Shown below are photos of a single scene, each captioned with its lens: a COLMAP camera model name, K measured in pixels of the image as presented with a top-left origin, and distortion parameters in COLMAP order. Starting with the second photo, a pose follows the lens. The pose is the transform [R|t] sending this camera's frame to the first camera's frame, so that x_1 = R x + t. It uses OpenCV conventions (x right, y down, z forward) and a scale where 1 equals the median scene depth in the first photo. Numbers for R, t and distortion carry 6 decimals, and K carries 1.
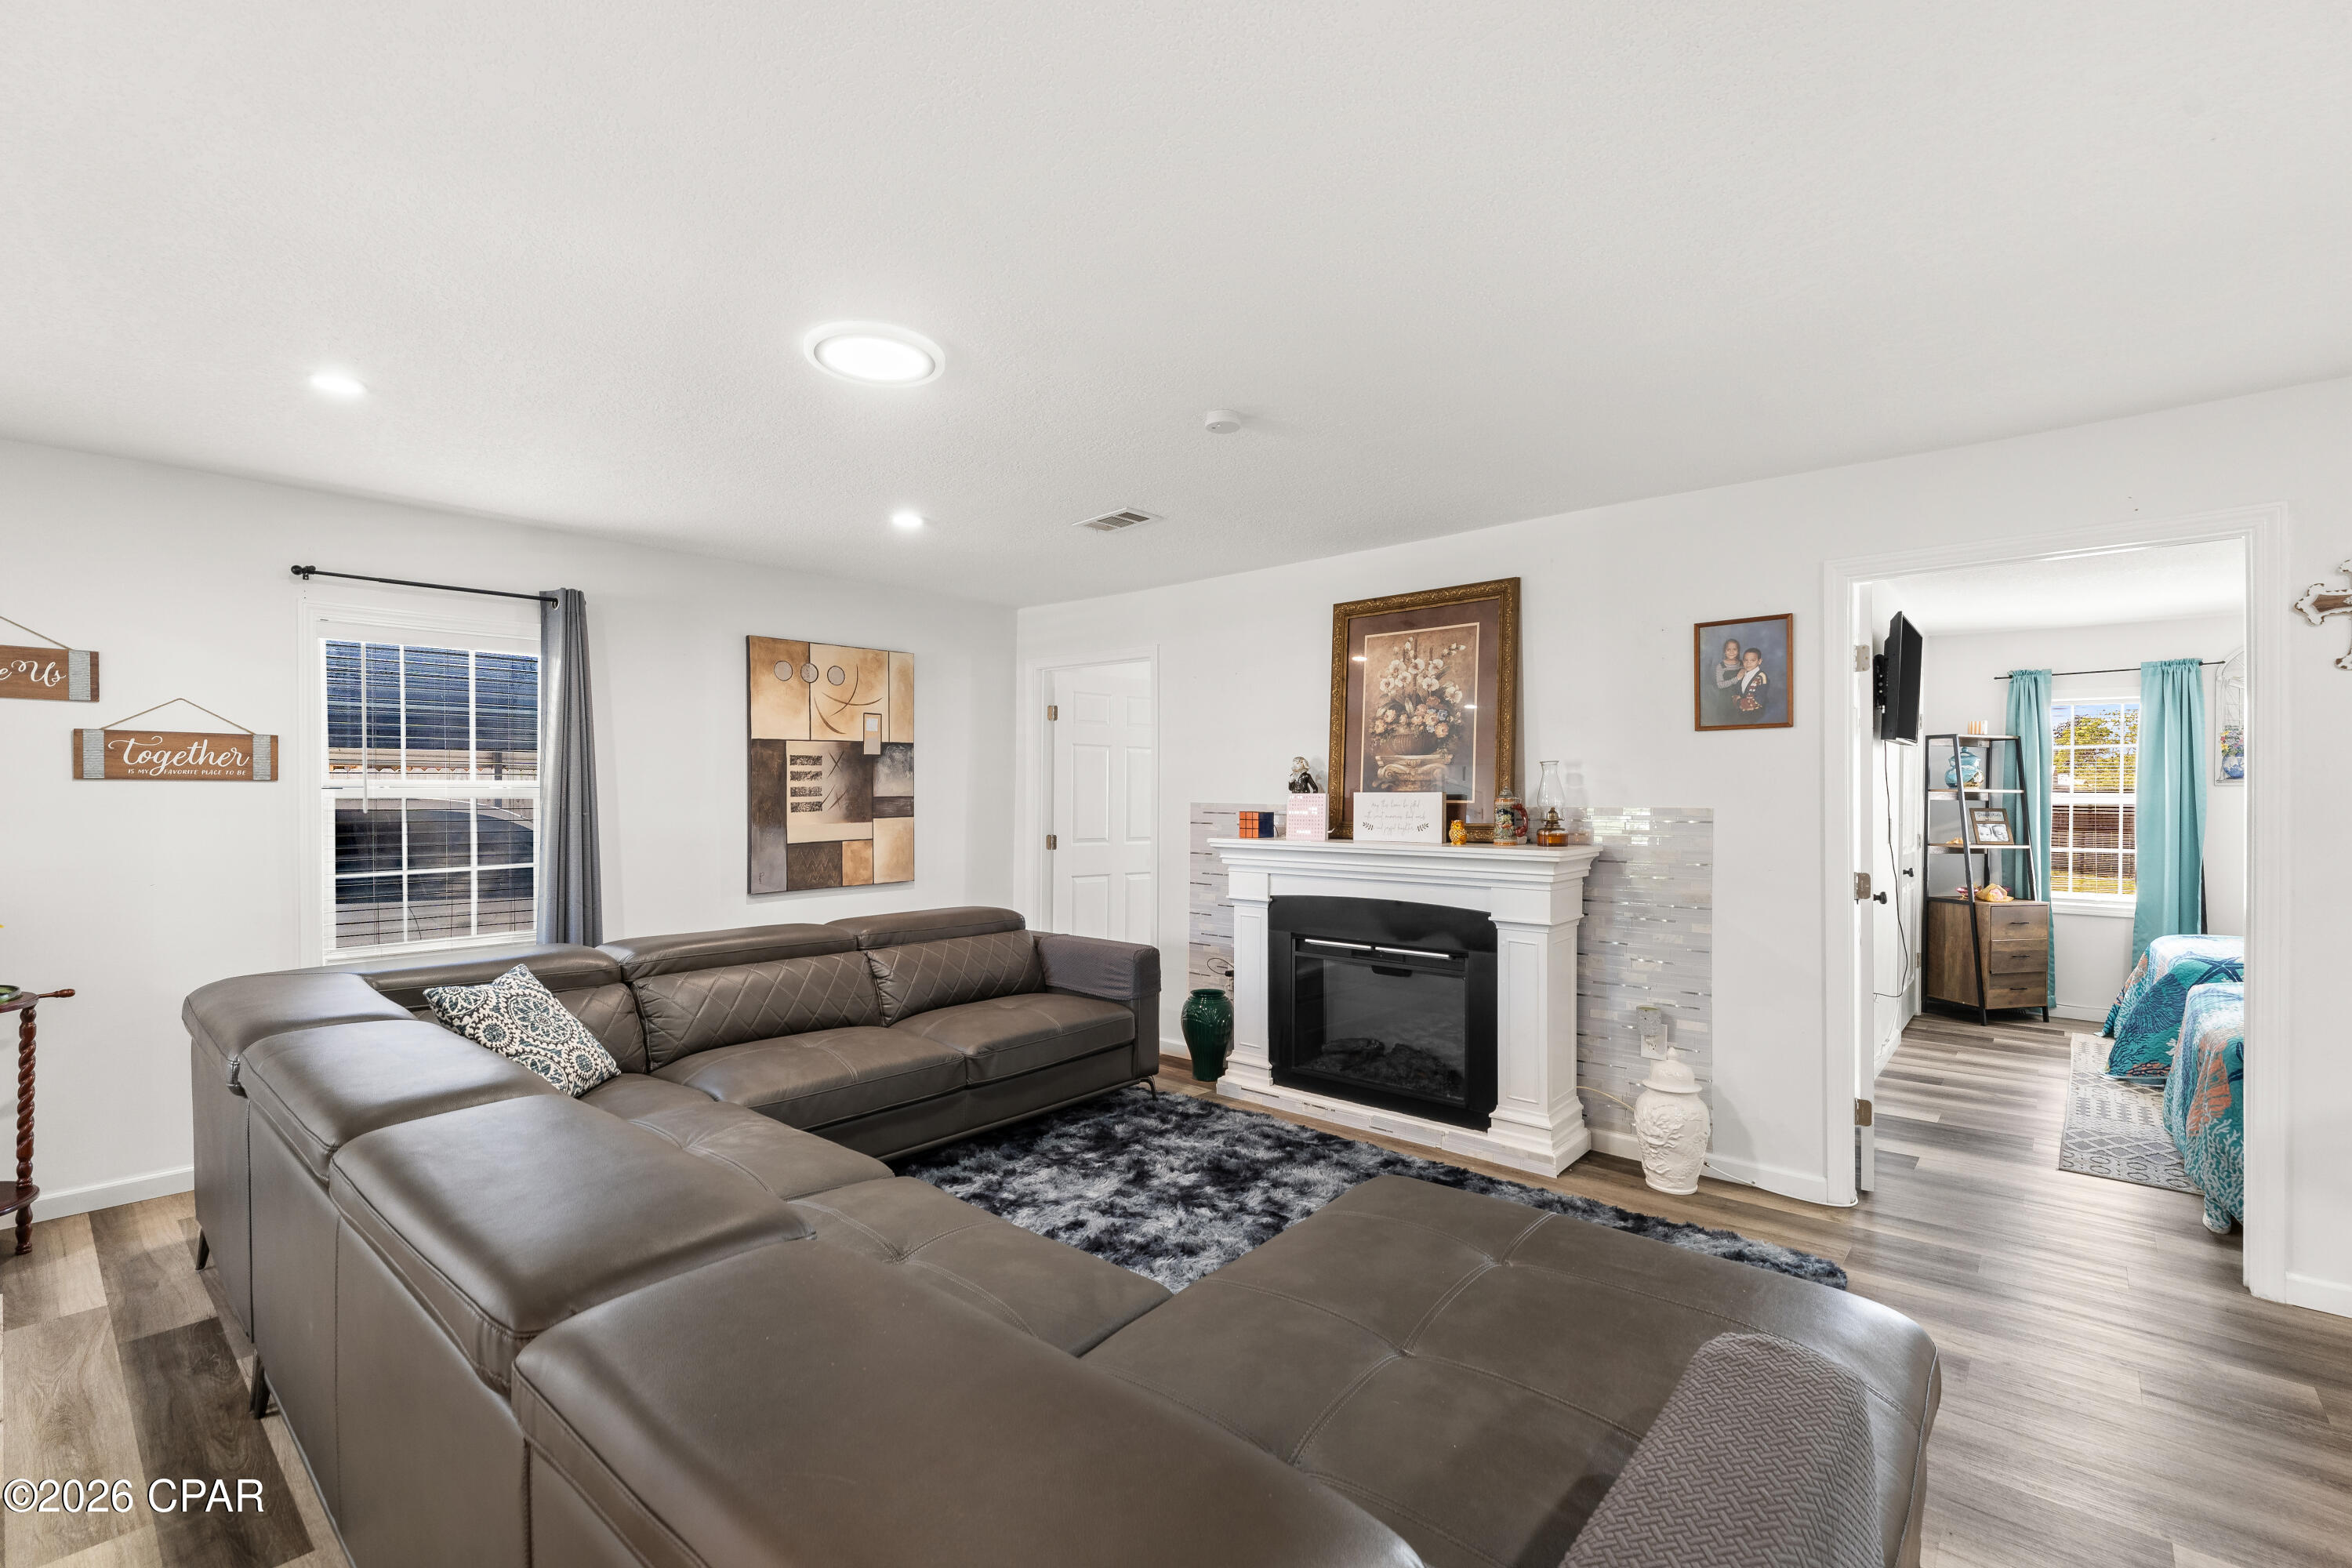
lens RADIAL K [[1033.1, 0, 1175.5], [0, 1033.1, 798.9], [0, 0, 1]] dist [-0.000558, 0.000008]
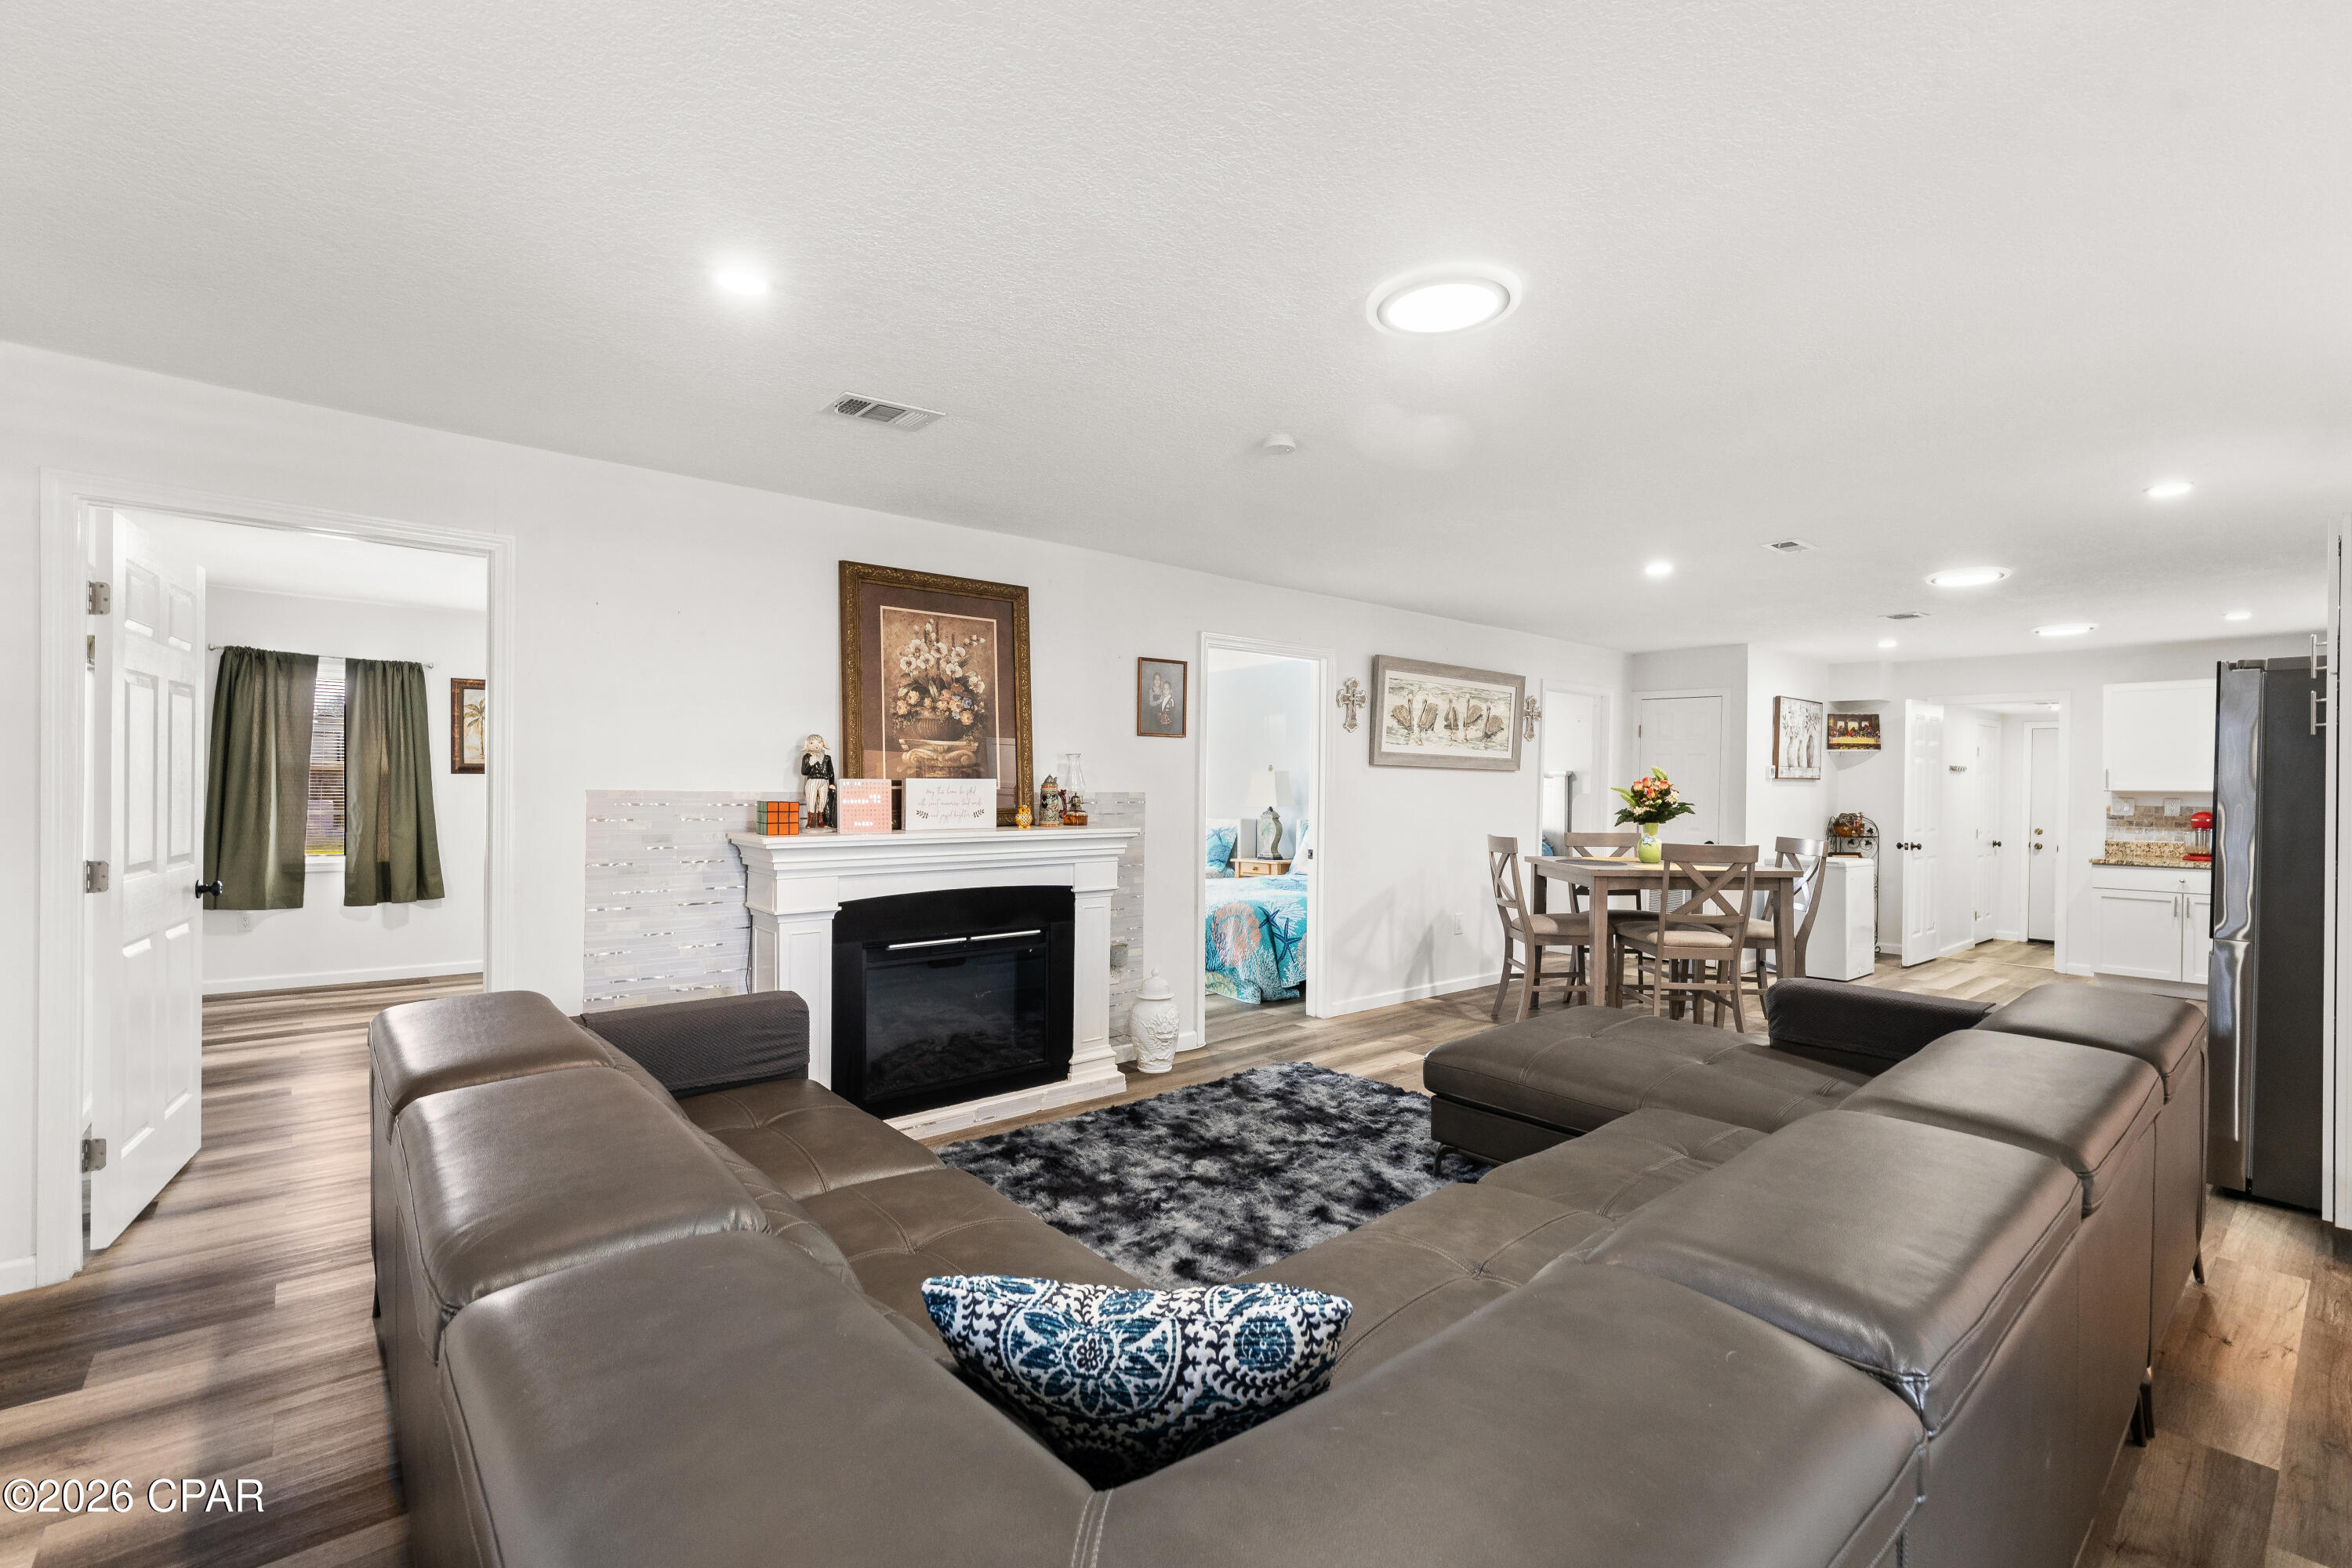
lens RADIAL K [[1023.2, 0, 1176.7], [0, 1023.2, 790.5], [0, 0, 1]] dist [-0.000121, 0.000007]
pose [[0.150628, -0.008867, 0.988551, -0.703022], [-0.005710, 0.999935, 0.009840, -0.005878], [-0.988574, -0.007127, 0.150567, 0.636394]]
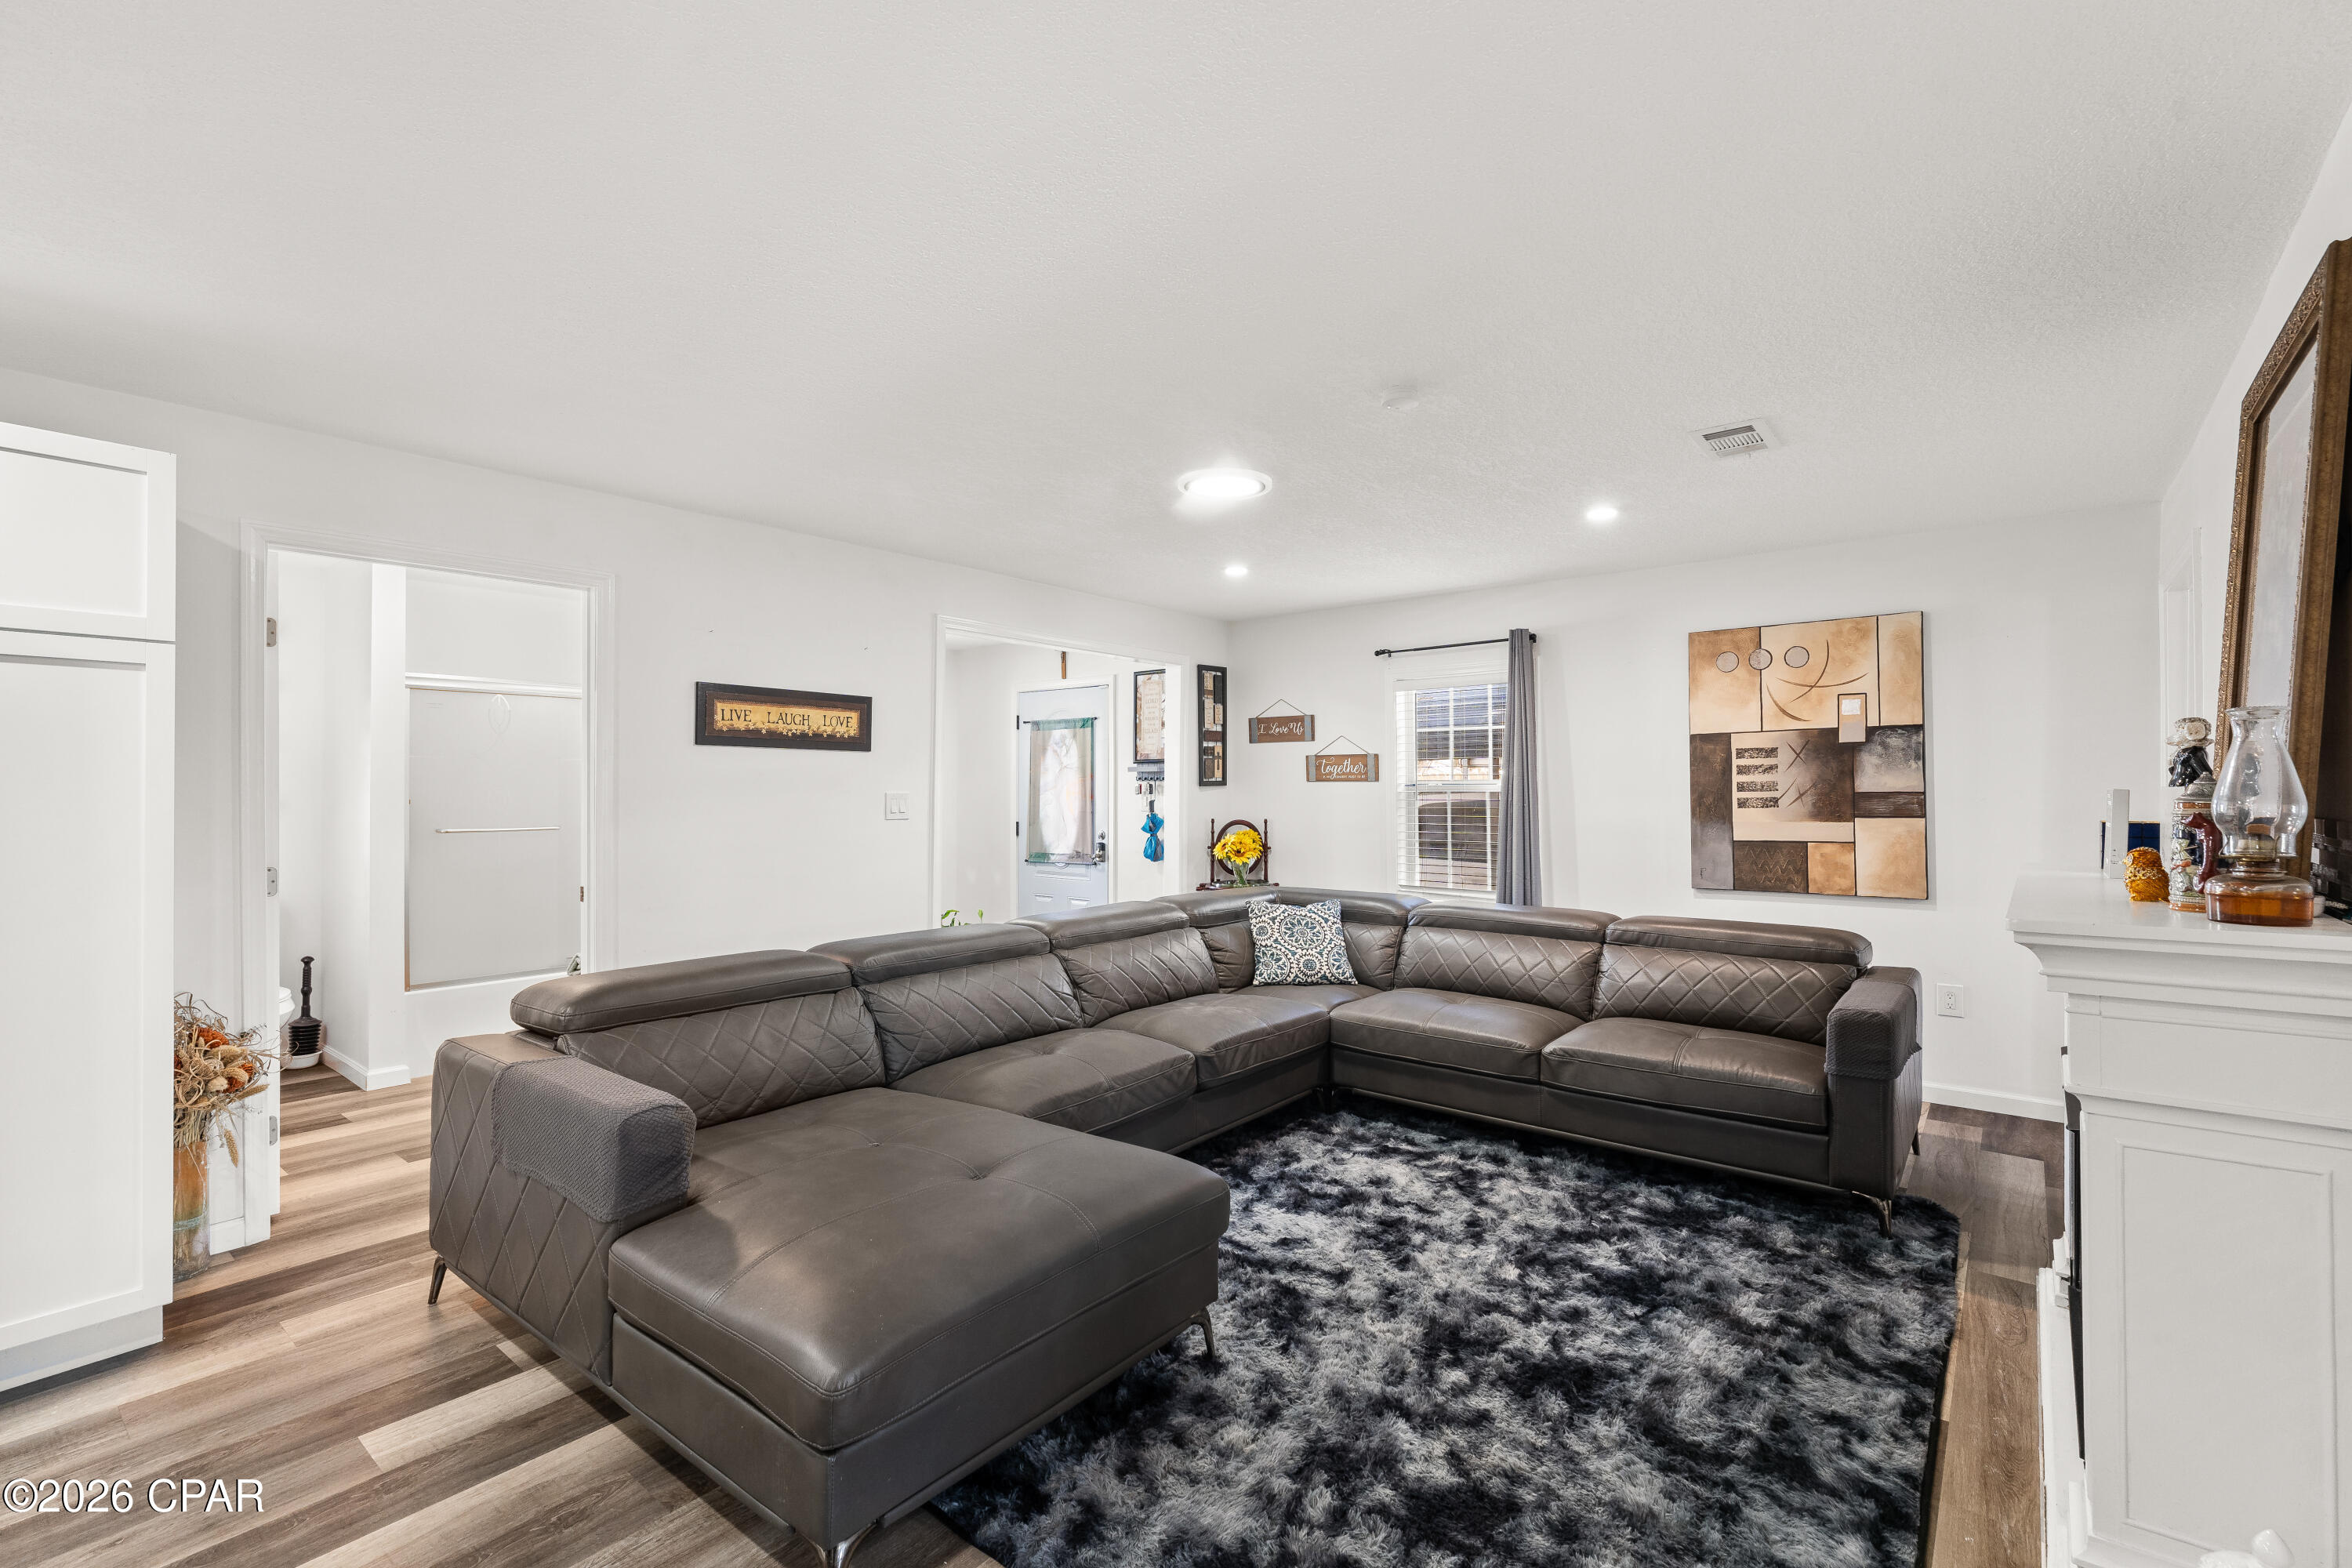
lens RADIAL K [[1048.5, 0, 1176.0], [0, 1048.5, 784.0], [0, 0, 1]] dist [-0.002321, -0.000097]
pose [[0.034361, -0.004141, -0.999401, 0.673983], [-0.004326, 0.999981, -0.004292, -0.003407], [0.999400, 0.004471, 0.034342, 0.516350]]
